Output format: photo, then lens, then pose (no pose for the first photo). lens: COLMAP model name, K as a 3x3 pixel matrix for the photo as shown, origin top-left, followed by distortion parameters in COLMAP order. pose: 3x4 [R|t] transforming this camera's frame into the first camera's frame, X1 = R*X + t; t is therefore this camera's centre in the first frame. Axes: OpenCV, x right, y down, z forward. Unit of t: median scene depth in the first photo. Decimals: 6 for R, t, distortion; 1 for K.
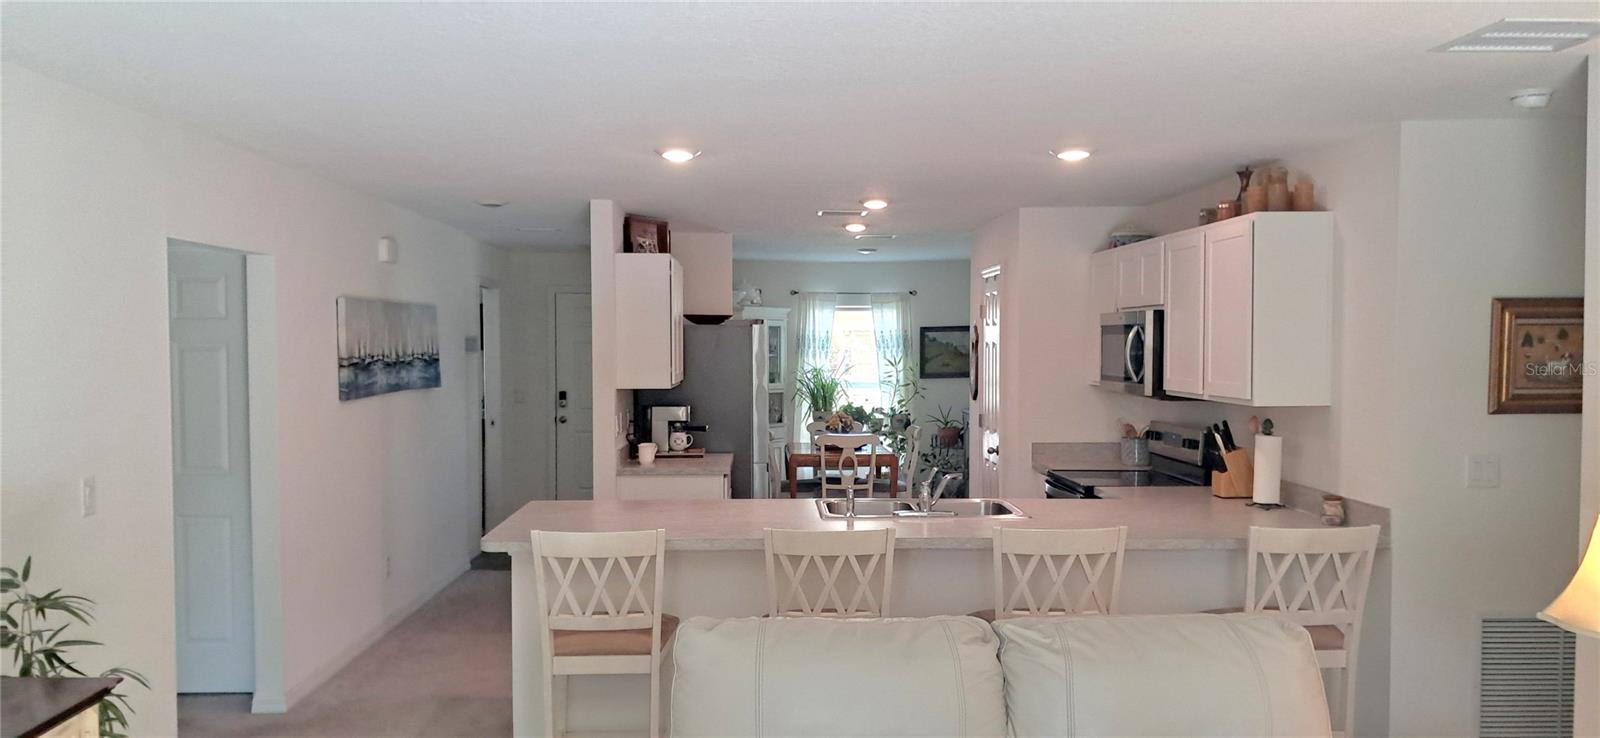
lens RADIAL K [[1225.2, 0, 782.0], [0, 1225.2, 381.7], [0, 0, 1]] dist [0.043168, -0.005113]
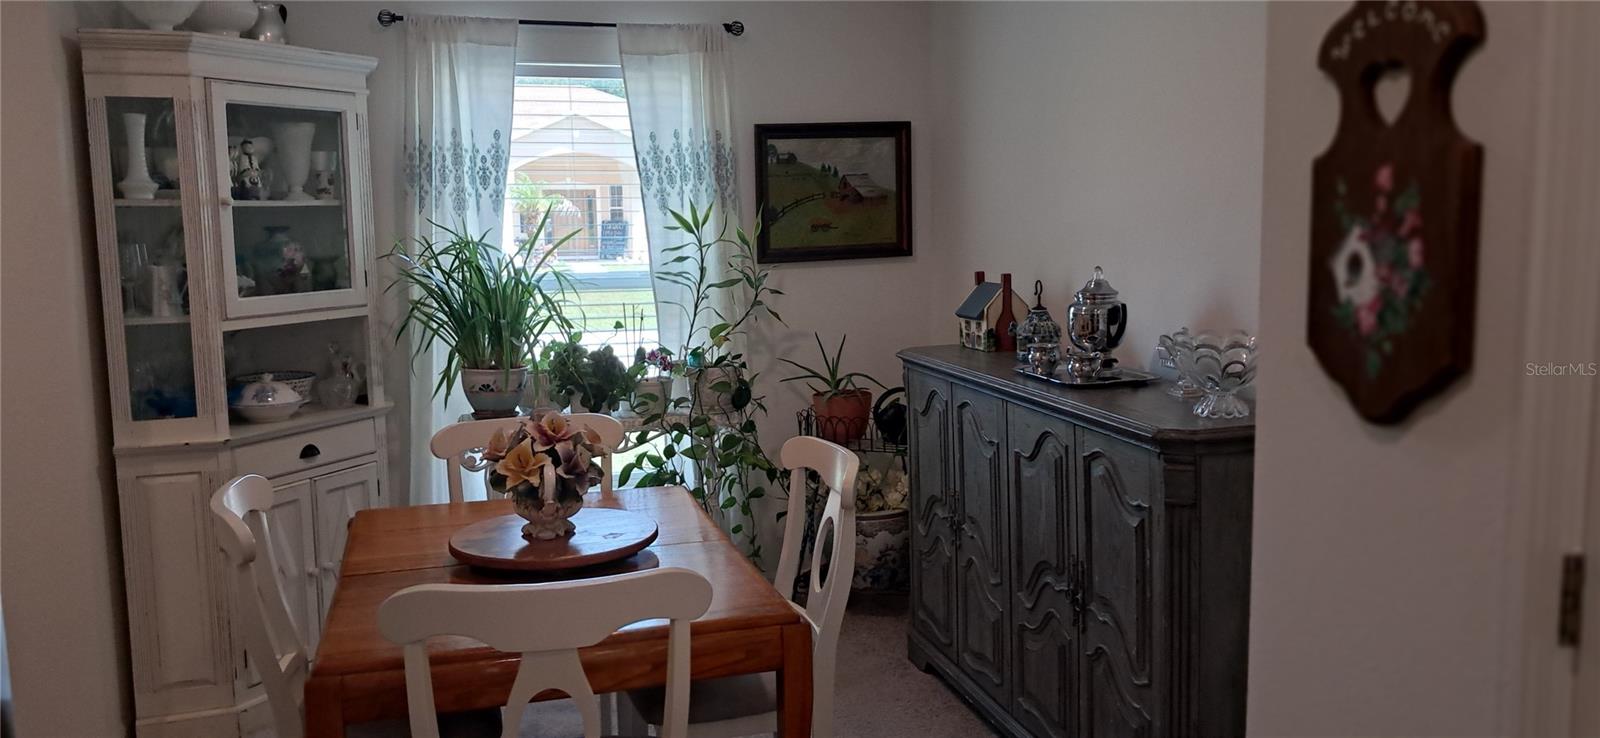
lens RADIAL K [[1225.2, 0, 782.0], [0, 1225.2, 381.7], [0, 0, 1]] dist [0.043168, -0.005113]
pose [[0.970972, -0.047094, 0.234510, 0.030741], [0.026461, 0.995557, 0.090369, -0.000530], [-0.237724, -0.081540, 0.967904, 0.644587]]
